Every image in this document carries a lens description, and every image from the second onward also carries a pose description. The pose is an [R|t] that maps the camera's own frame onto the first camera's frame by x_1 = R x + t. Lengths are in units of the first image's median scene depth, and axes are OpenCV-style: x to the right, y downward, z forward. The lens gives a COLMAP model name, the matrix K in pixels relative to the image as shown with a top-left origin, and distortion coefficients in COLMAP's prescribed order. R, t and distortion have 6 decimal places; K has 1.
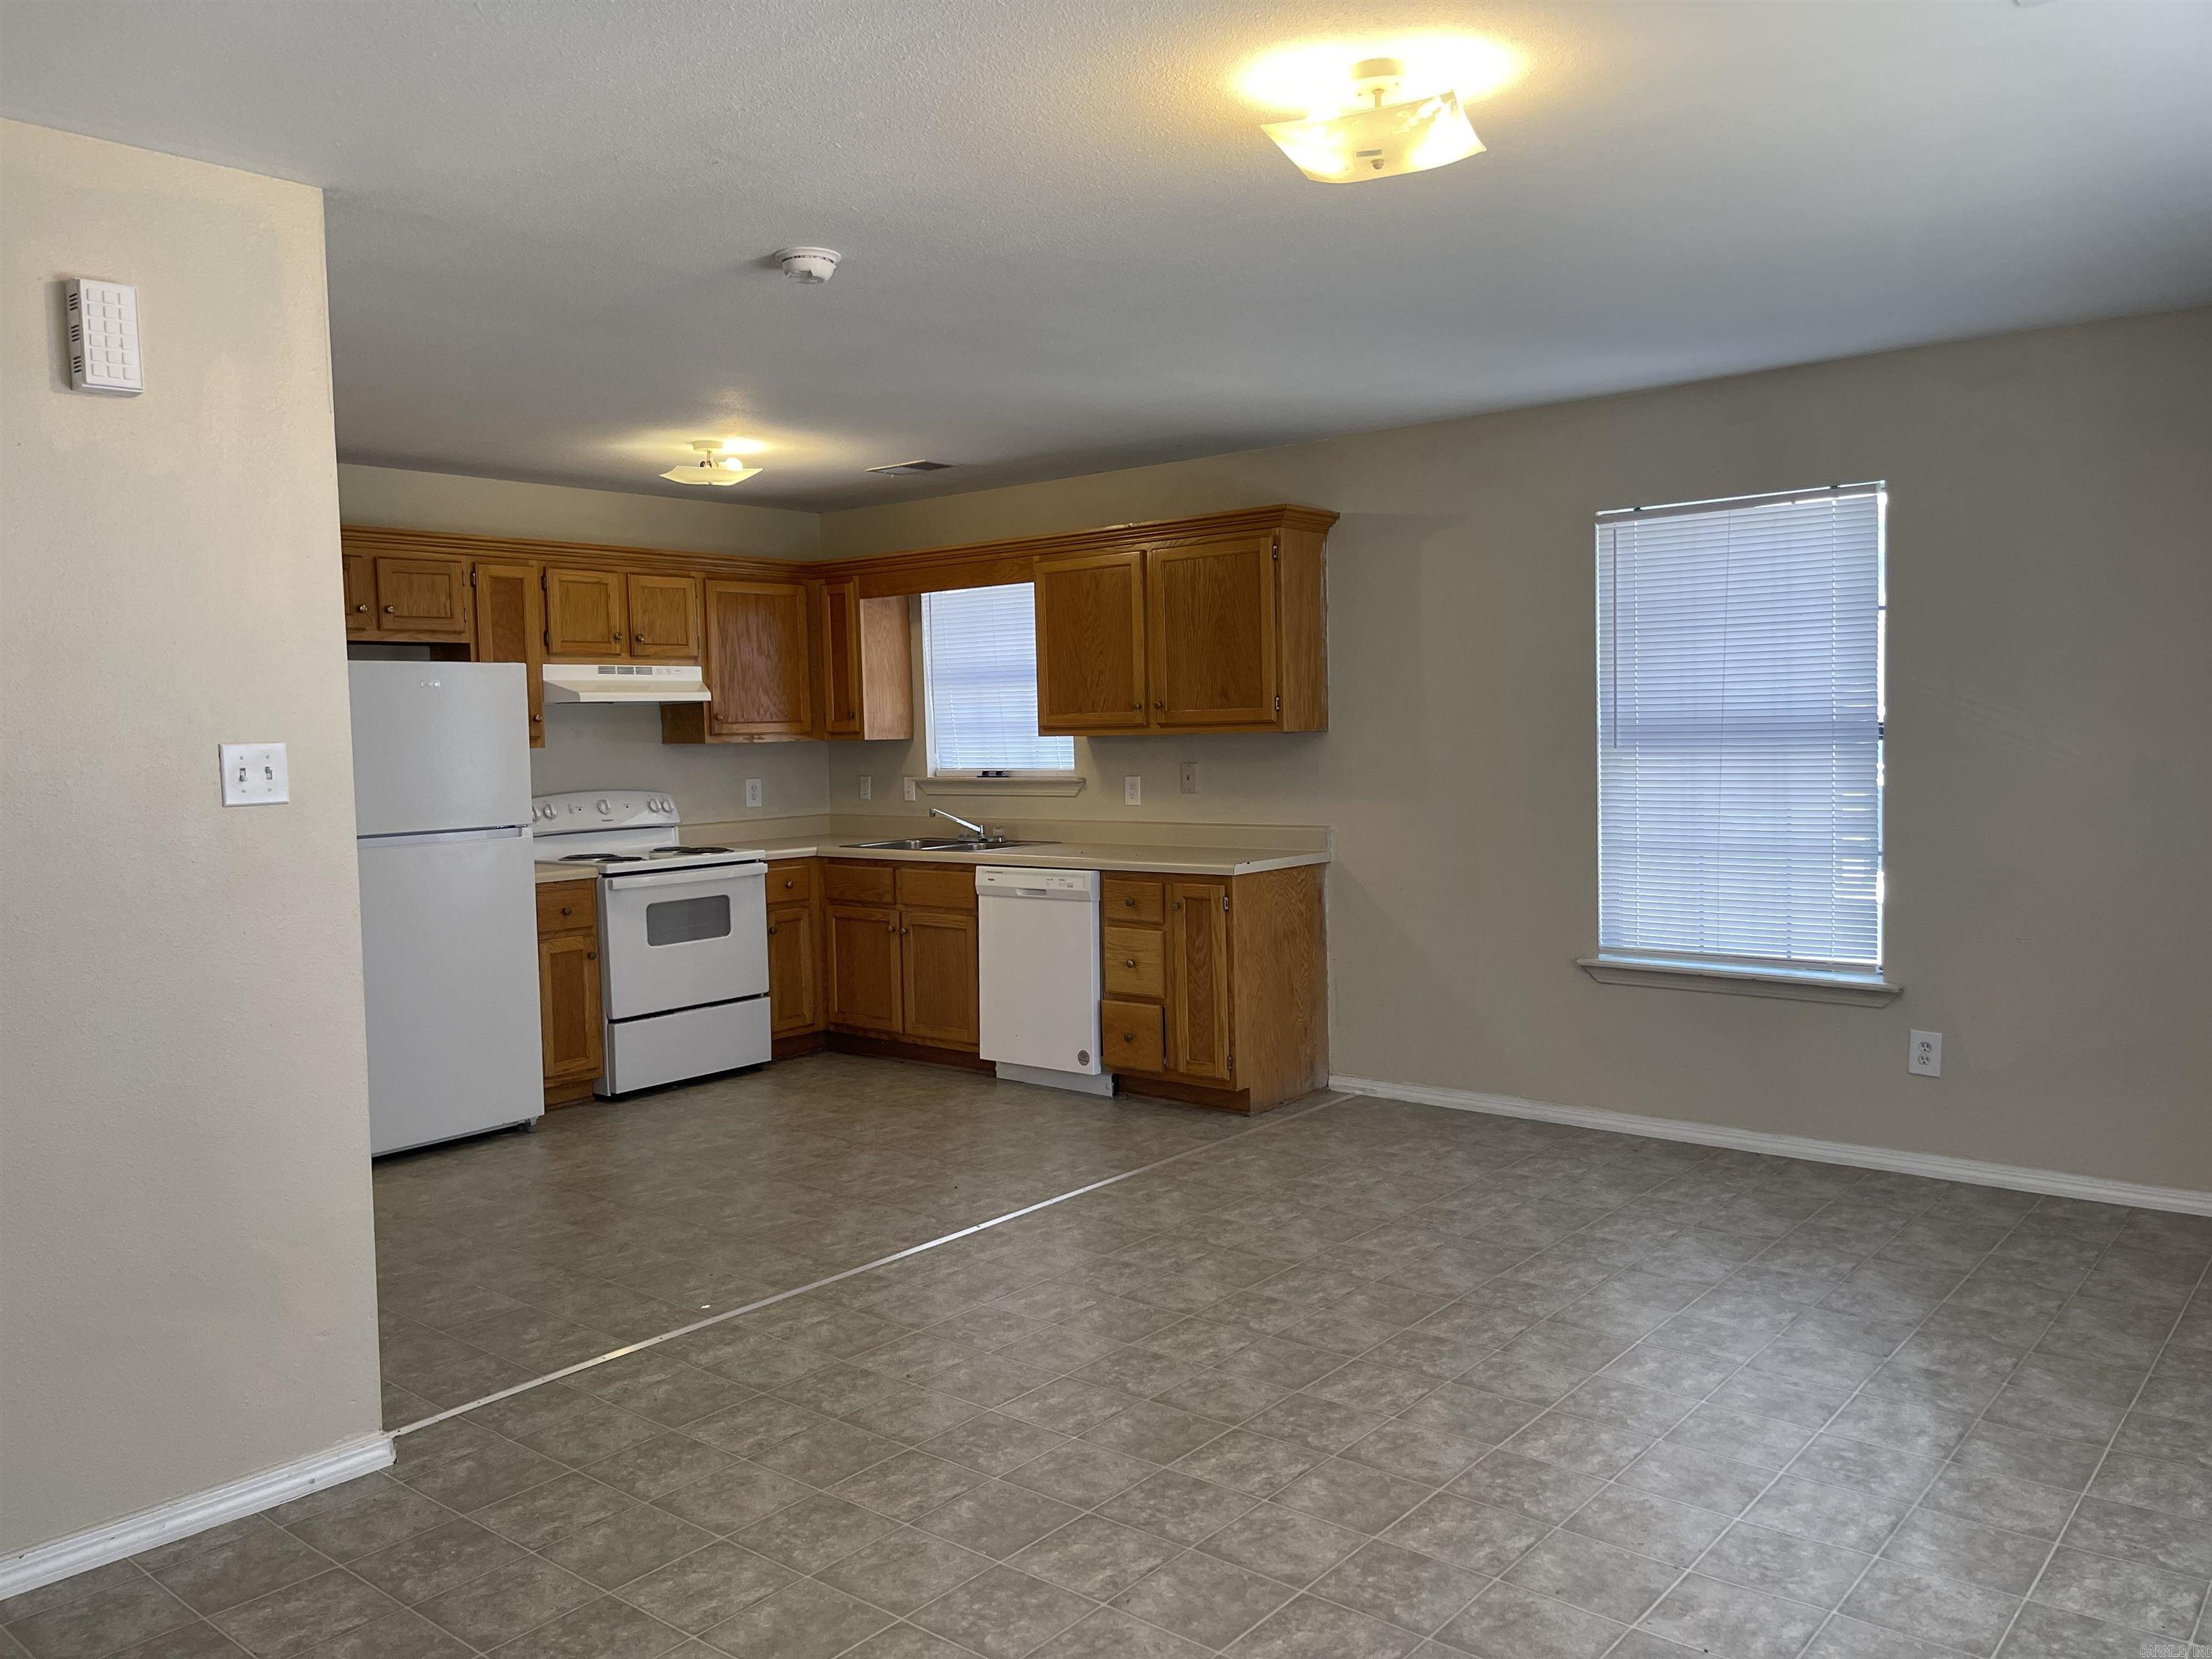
lens RADIAL K [[1684.3, 0, 1119.8], [0, 1684.3, 830.3], [0, 0, 1]] dist [0.043410, -0.070300]
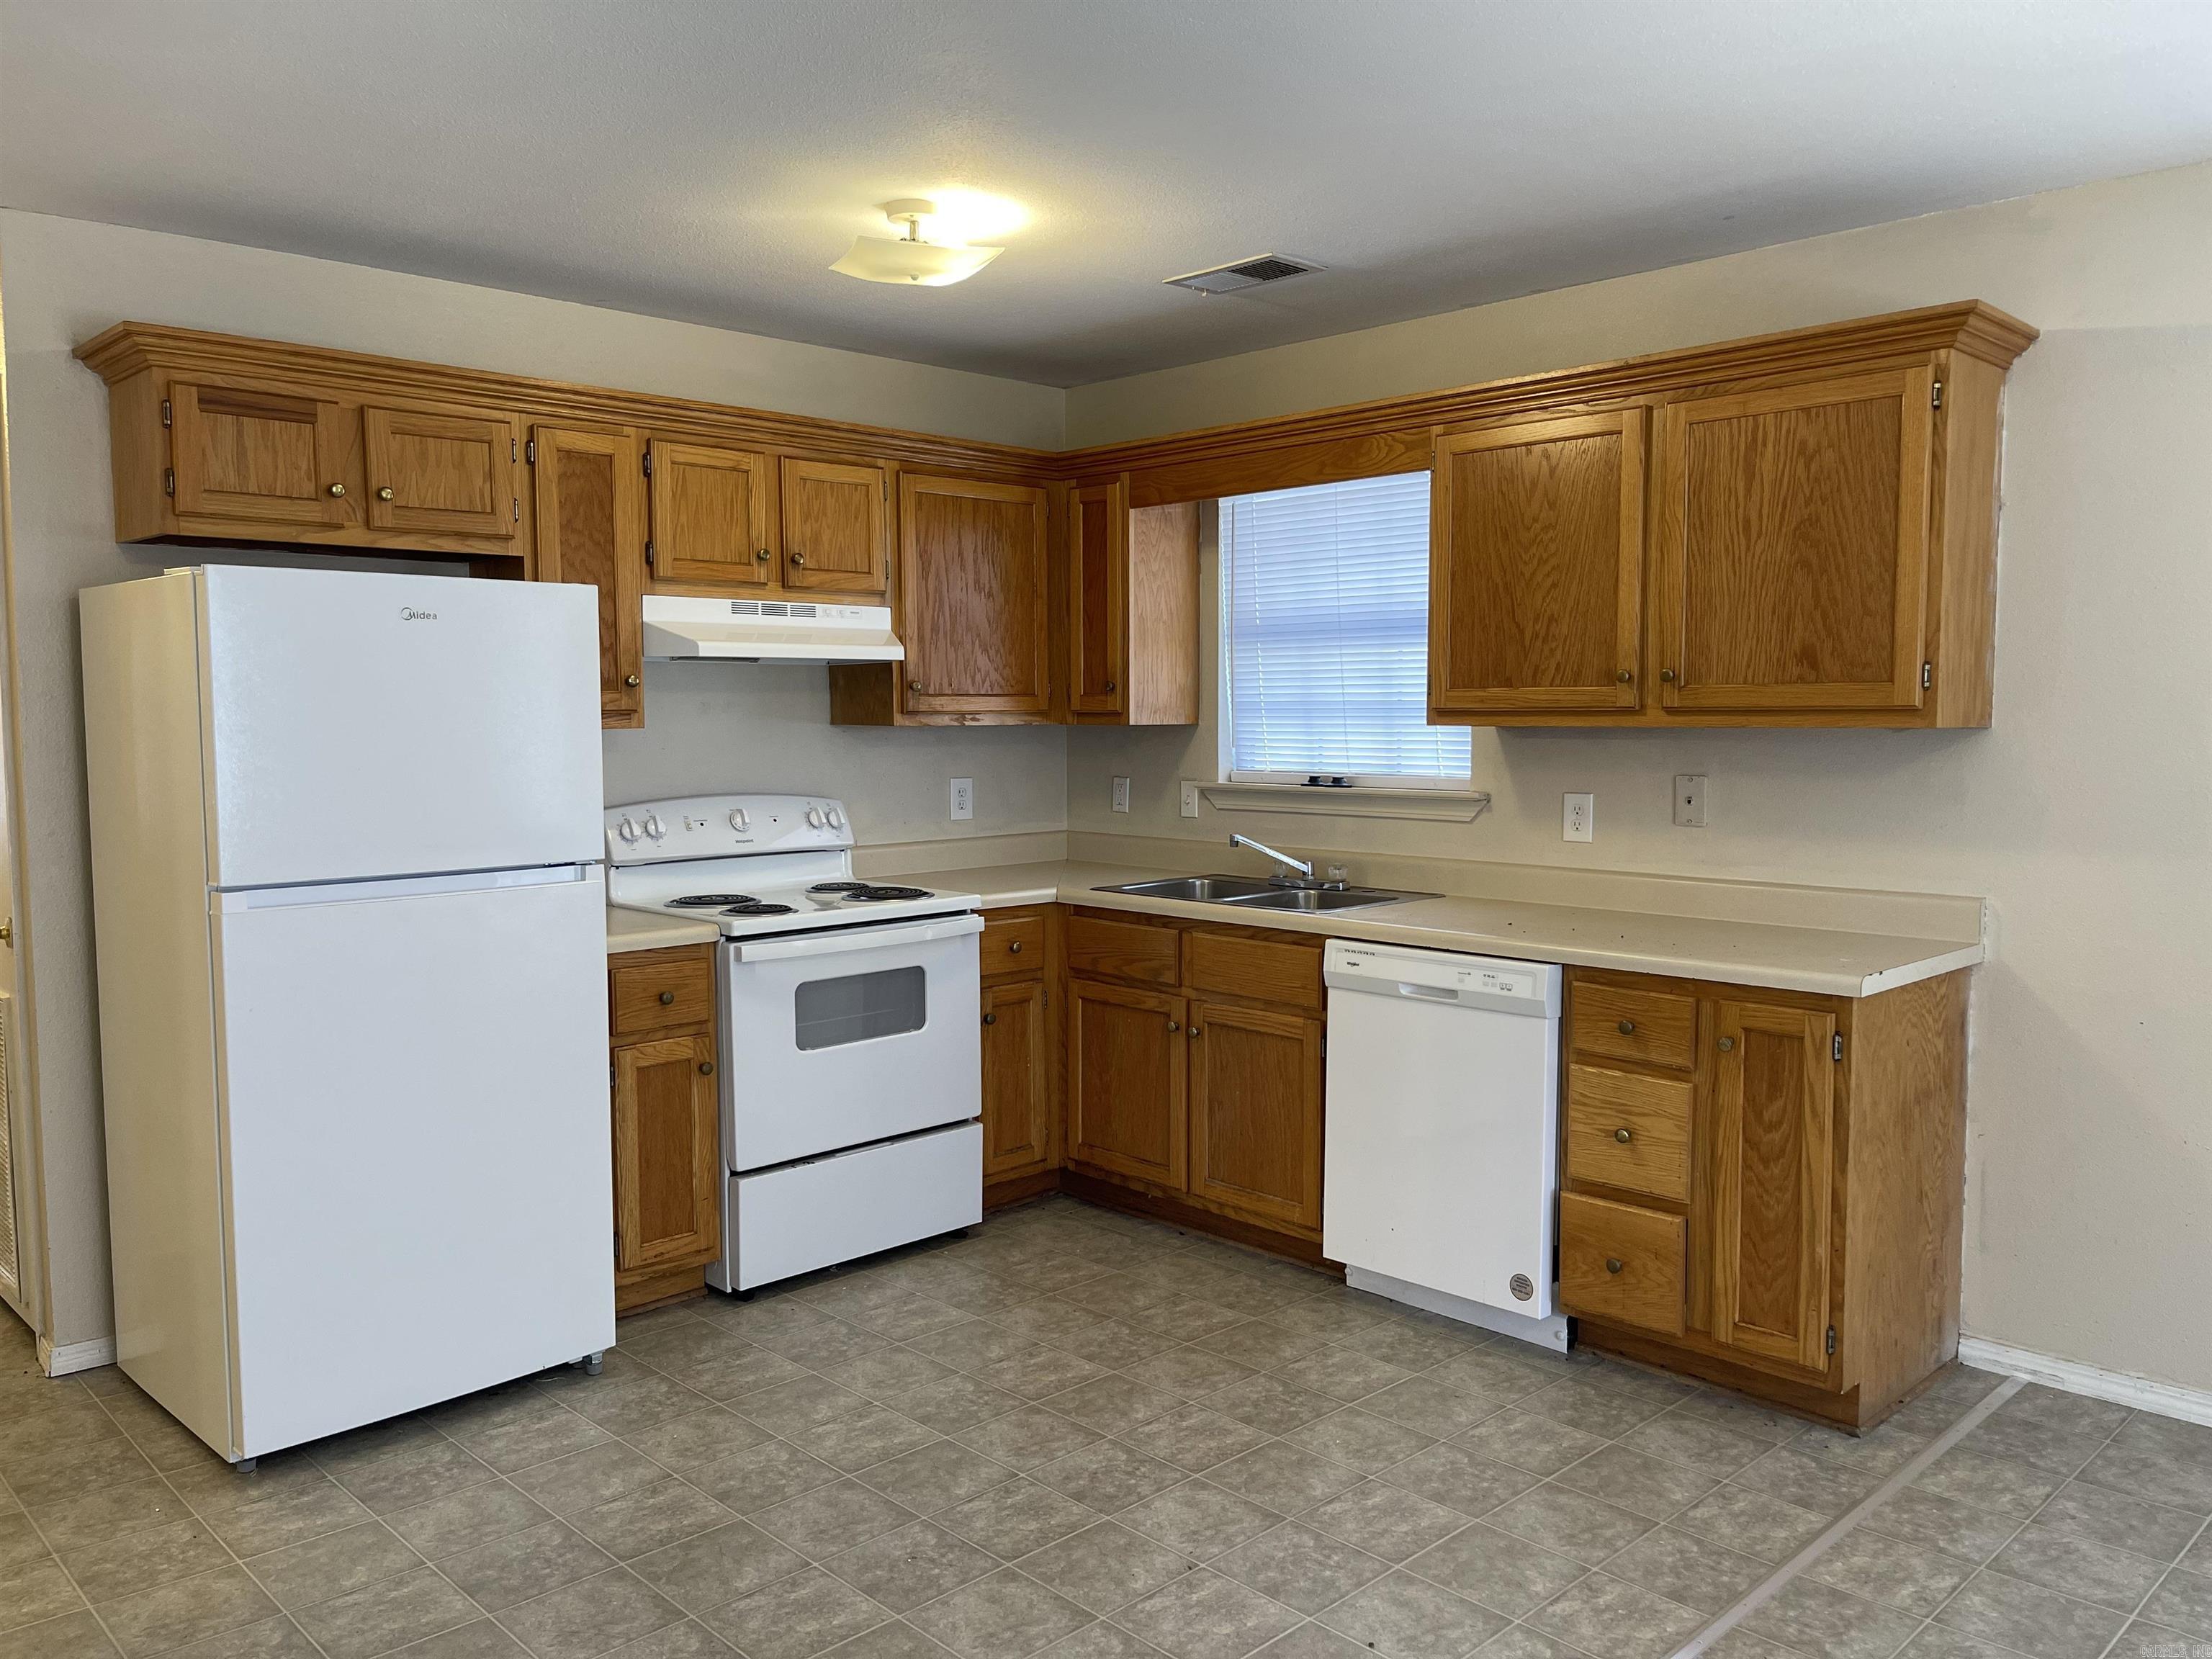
lens RADIAL K [[1675.2, 0, 1101.7], [0, 1675.2, 839.9], [0, 0, 1]] dist [0.075361, -0.159496]
pose [[0.993144, 0.028270, -0.113431, -0.099013], [-0.026227, 0.999466, 0.019471, -0.024153], [0.113921, -0.016362, 0.993355, 0.397697]]
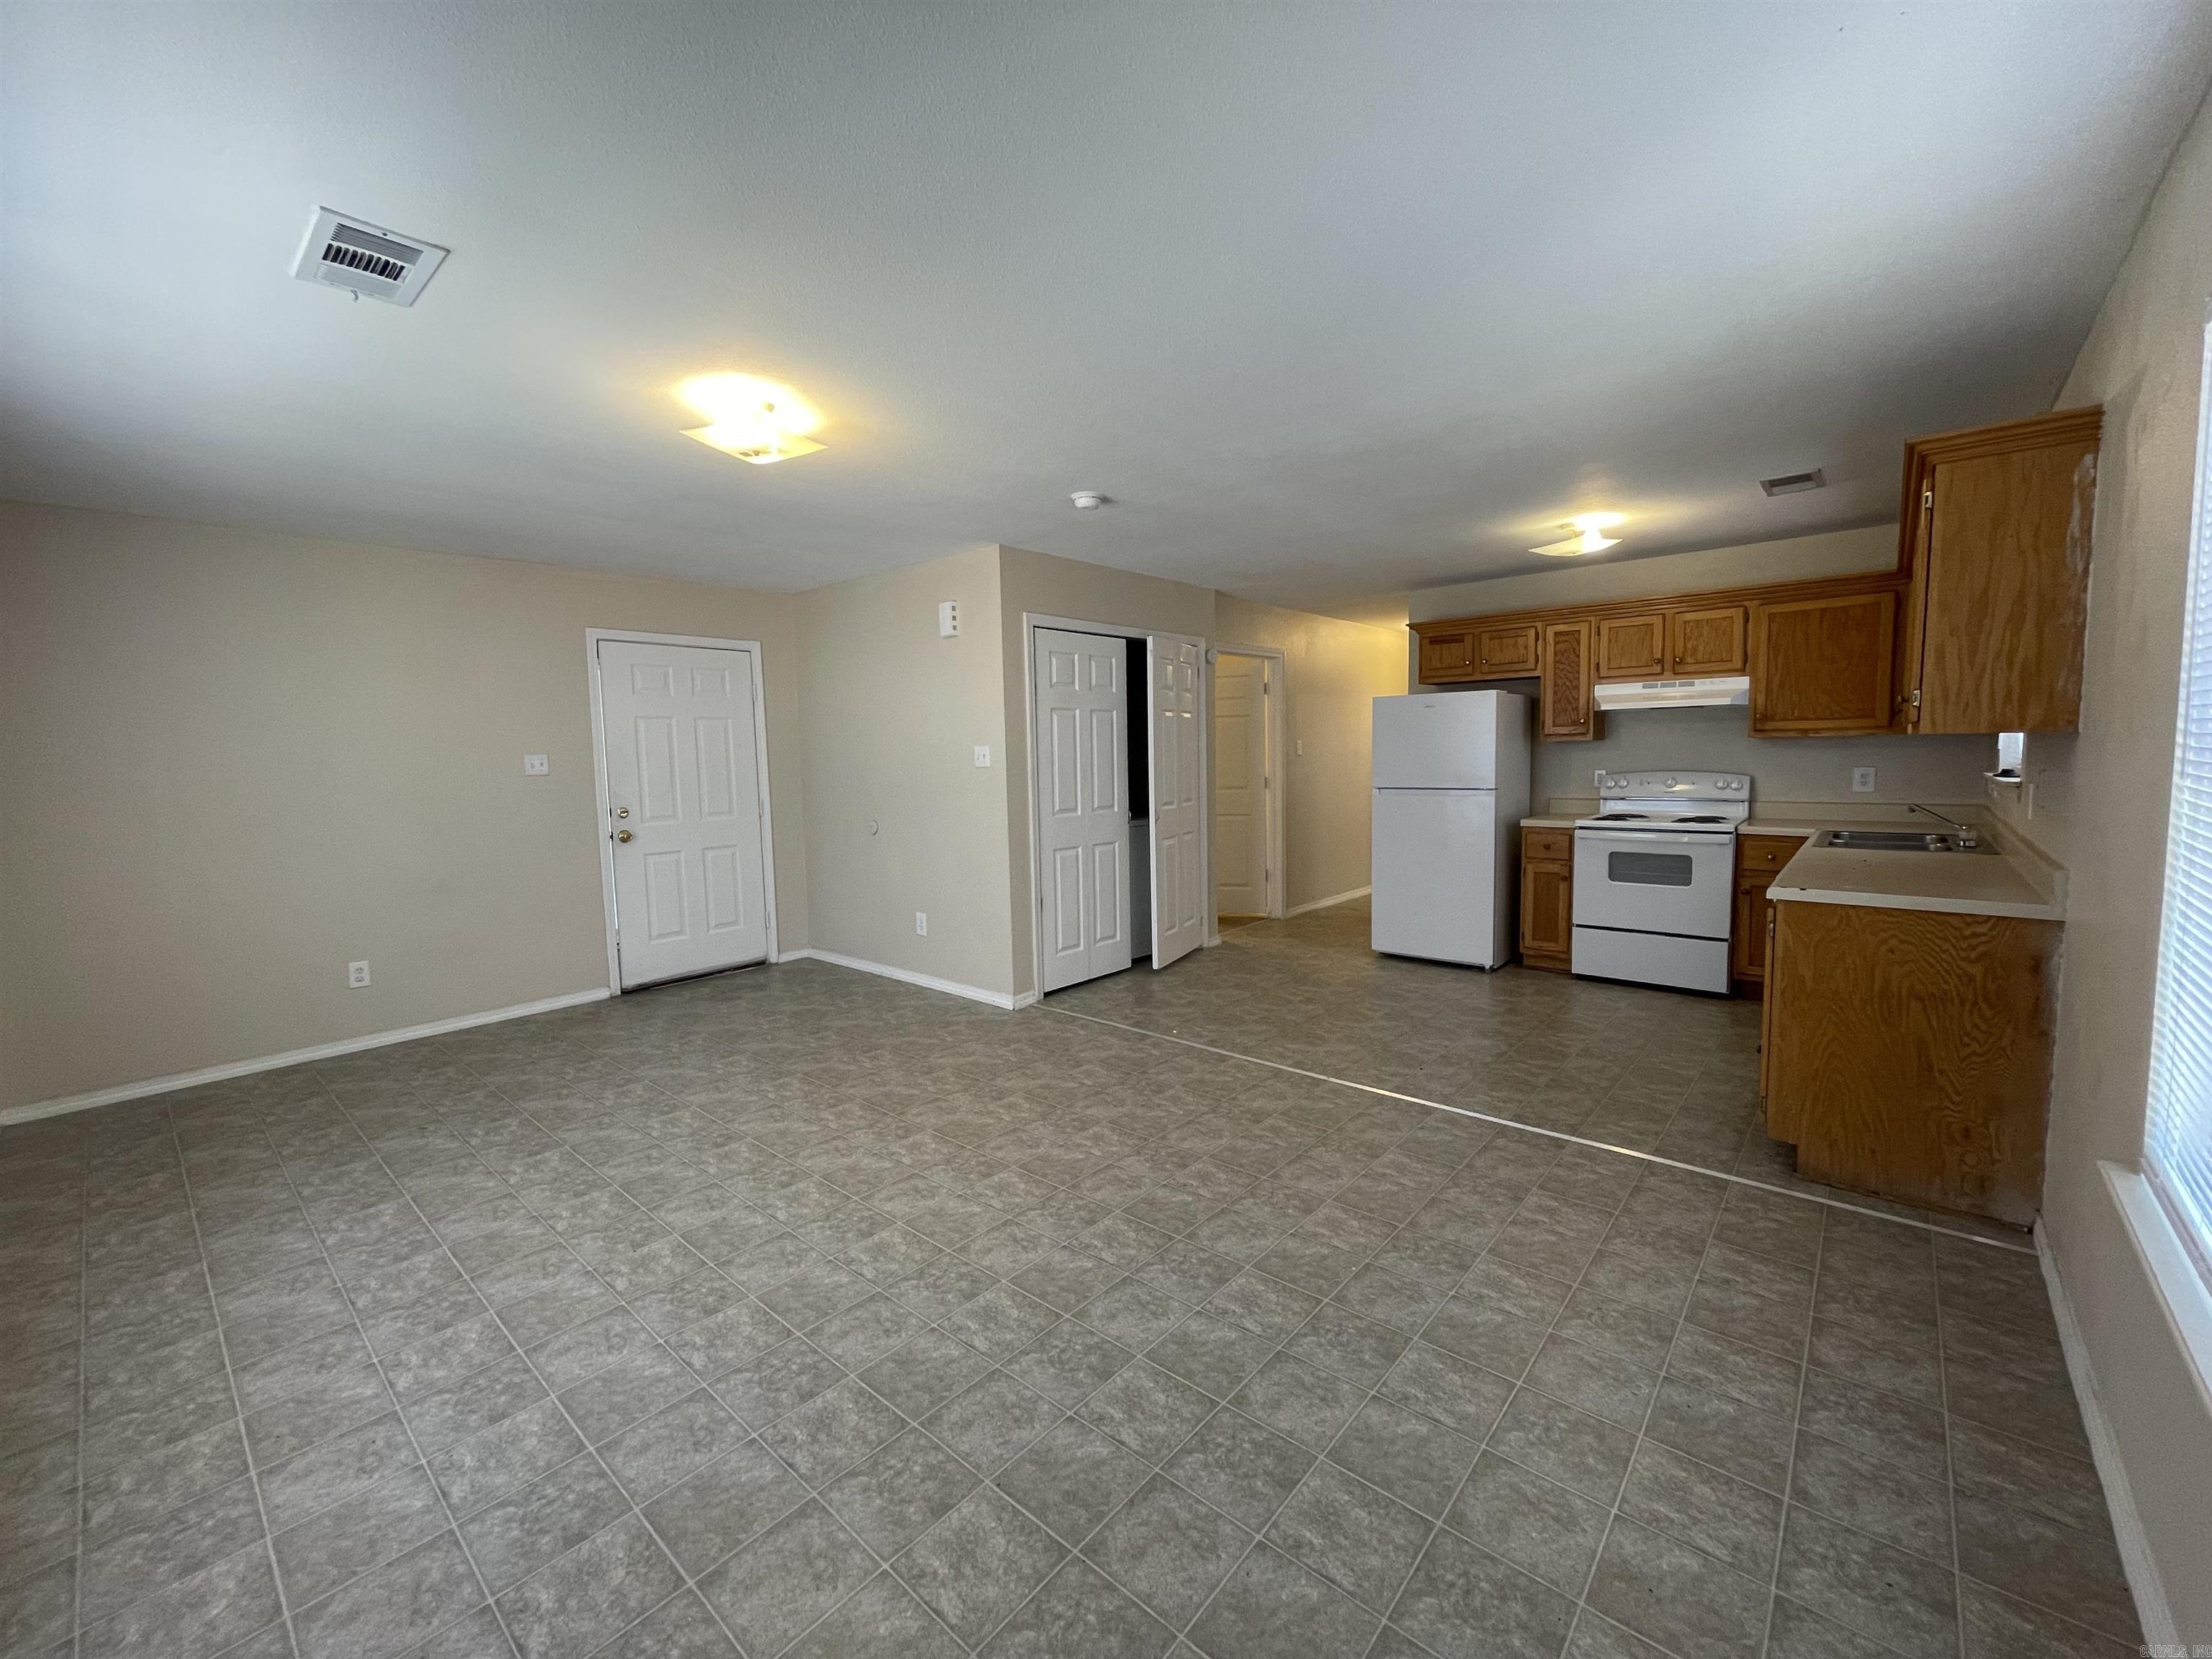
lens RADIAL K [[898.4, 0, 1106.0], [0, 898.4, 829.5], [0, 0, 1]] dist [-0.001511, 0.000063]
pose [[-0.037853, 0.112912, -0.992884, 0.488422], [-0.039843, 0.992635, 0.114403, -0.044564], [0.998489, 0.043890, -0.033075, 0.595102]]
